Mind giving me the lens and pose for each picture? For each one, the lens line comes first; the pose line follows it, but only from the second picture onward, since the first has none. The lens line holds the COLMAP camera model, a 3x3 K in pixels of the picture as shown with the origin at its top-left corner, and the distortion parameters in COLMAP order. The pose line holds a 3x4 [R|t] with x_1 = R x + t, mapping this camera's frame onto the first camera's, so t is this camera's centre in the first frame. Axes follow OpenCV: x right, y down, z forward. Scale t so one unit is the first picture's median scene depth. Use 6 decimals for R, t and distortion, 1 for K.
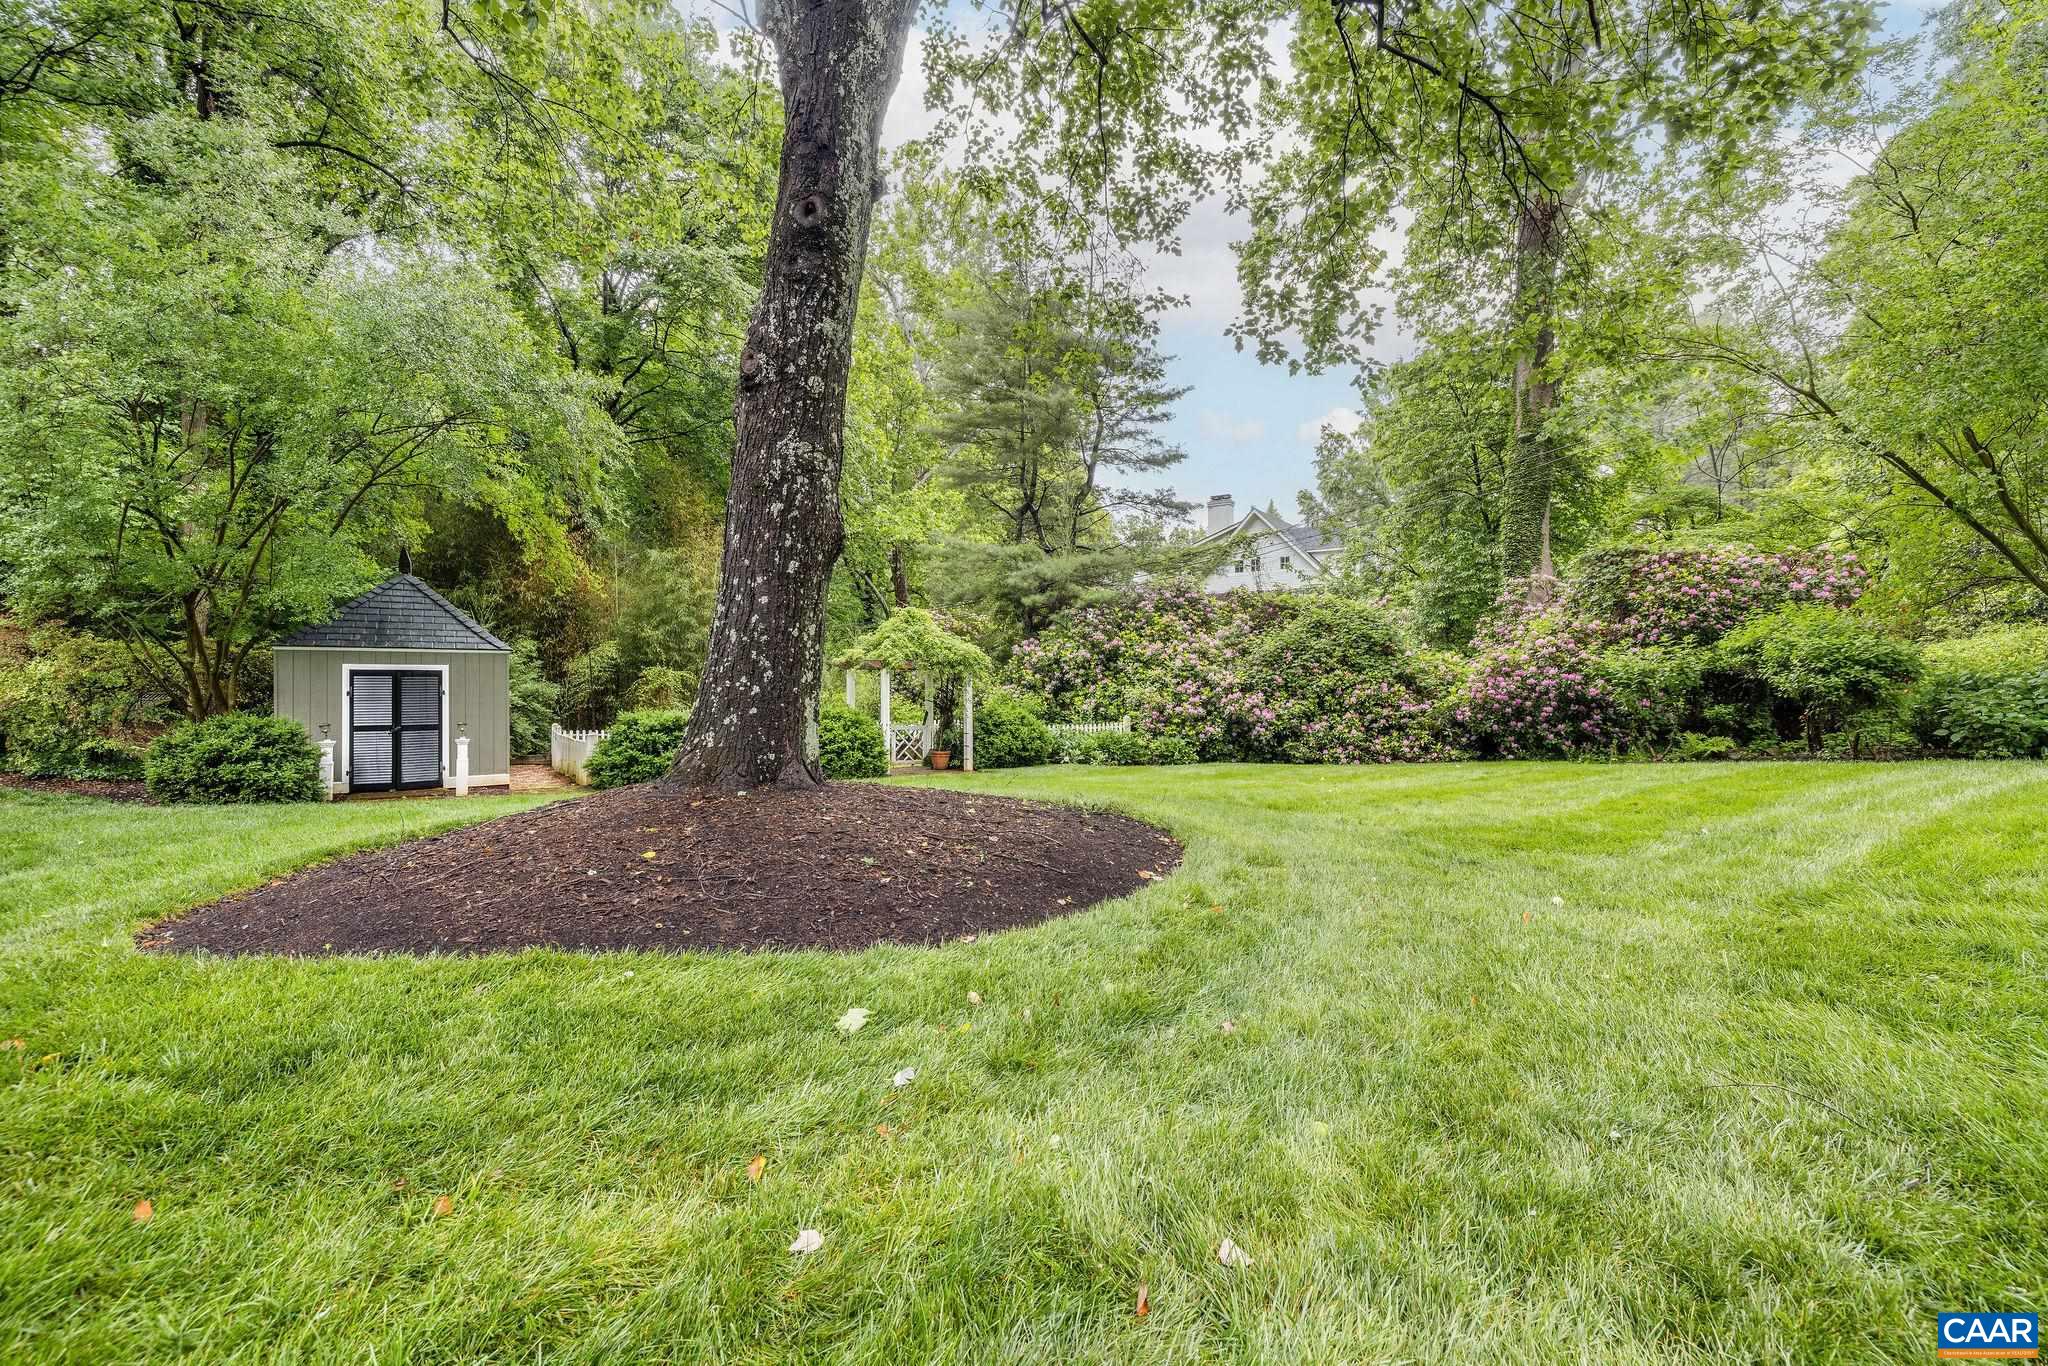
lens RADIAL K [[889.7, 0, 1025.6], [0, 889.7, 681.7], [0, 0, 1]] dist [0.000750, 0.000111]
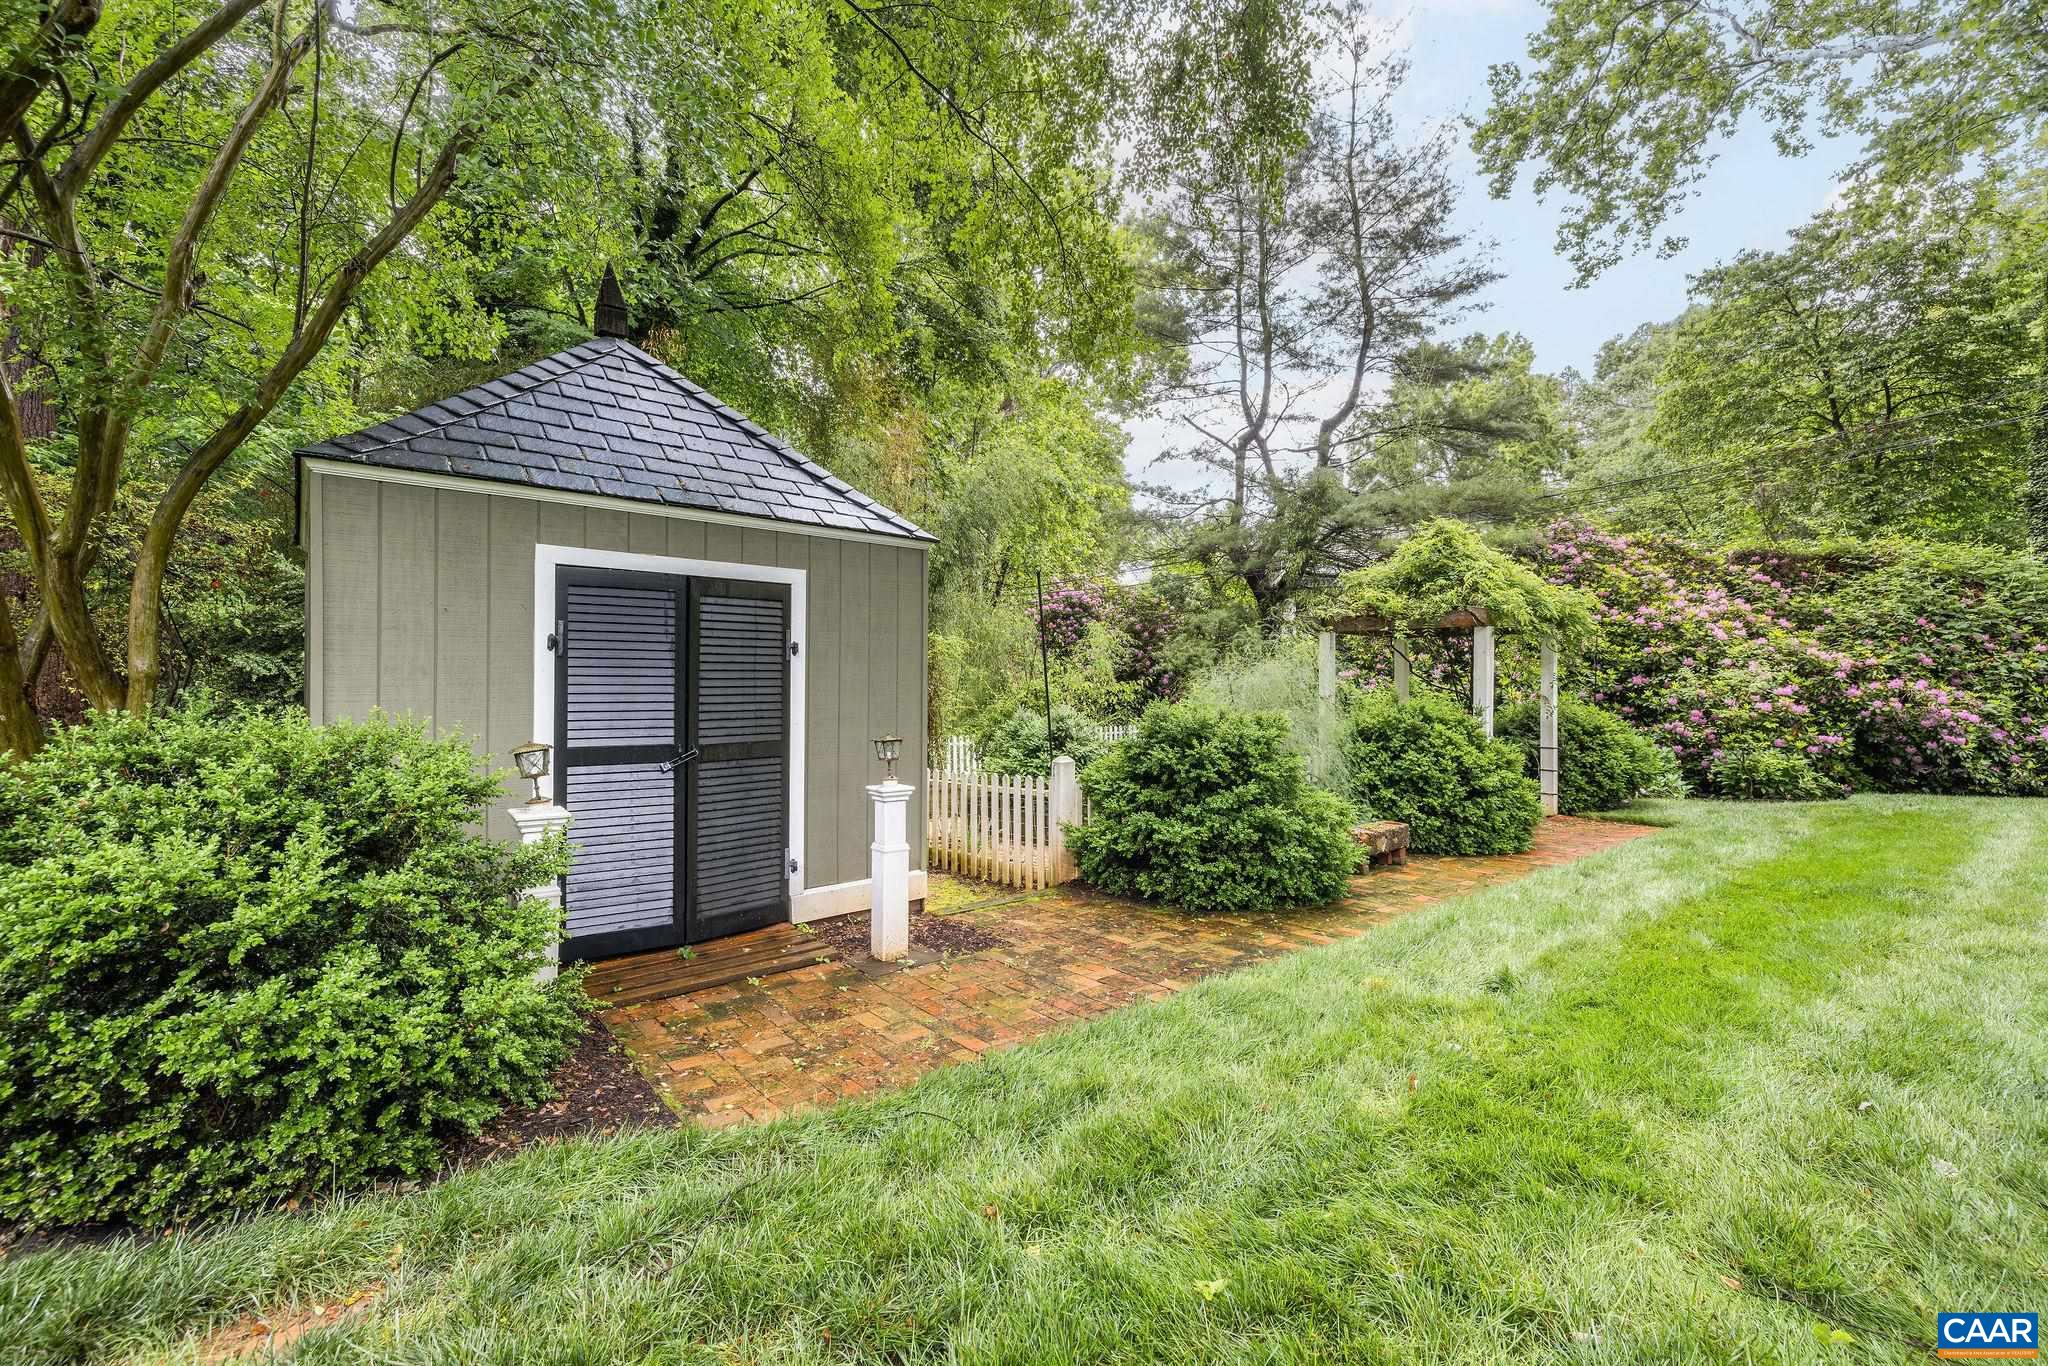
lens RADIAL K [[889.7, 0, 1022.6], [0, 889.7, 688.5], [0, 0, 1]] dist [0.000750, 0.000111]
pose [[0.993555, 0.003262, 0.113306, -0.620305], [-0.003779, 0.999983, 0.004346, 0.026269], [-0.113289, -0.004746, 0.993551, 0.662829]]
